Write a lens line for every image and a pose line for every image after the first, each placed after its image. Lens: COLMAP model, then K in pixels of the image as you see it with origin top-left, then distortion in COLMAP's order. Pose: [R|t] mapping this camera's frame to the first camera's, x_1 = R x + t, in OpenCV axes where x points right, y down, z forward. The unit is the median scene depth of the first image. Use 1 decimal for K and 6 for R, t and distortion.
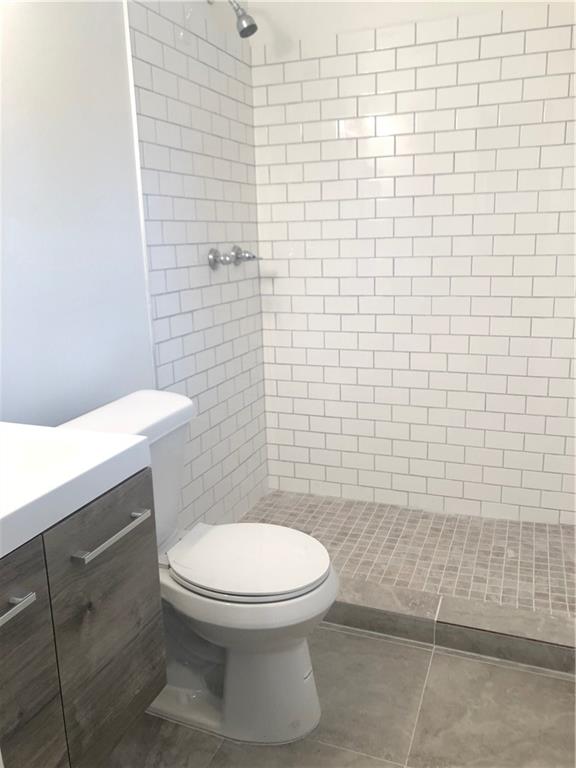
lens RADIAL K [[634.9, 0, 289.5], [0, 634.9, 361.7], [0, 0, 1]] dist [0.039096, -0.100391]
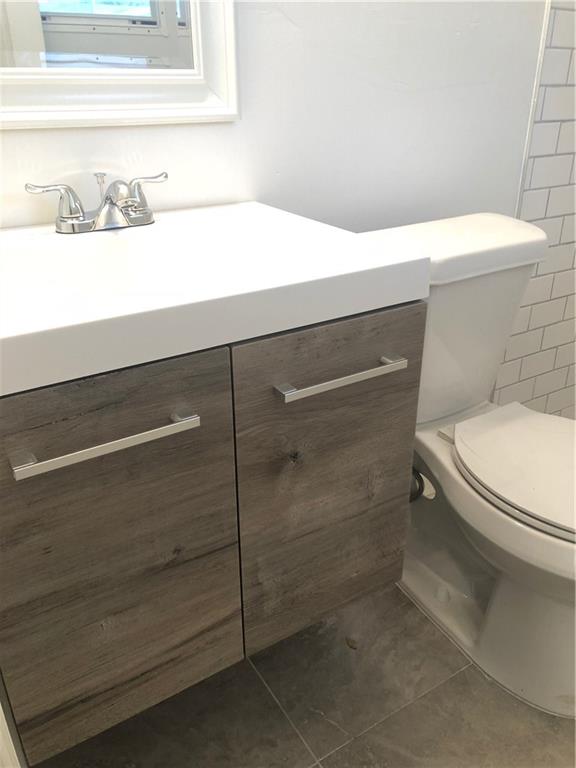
lens RADIAL K [[634.9, 0, 289.5], [0, 634.9, 361.7], [0, 0, 1]] dist [0.039096, -0.100391]
pose [[0.793721, 0.279672, -0.540177, 0.055521], [-0.147364, 0.949992, 0.275317, 0.065132], [0.590162, -0.138922, 0.795242, 0.387621]]
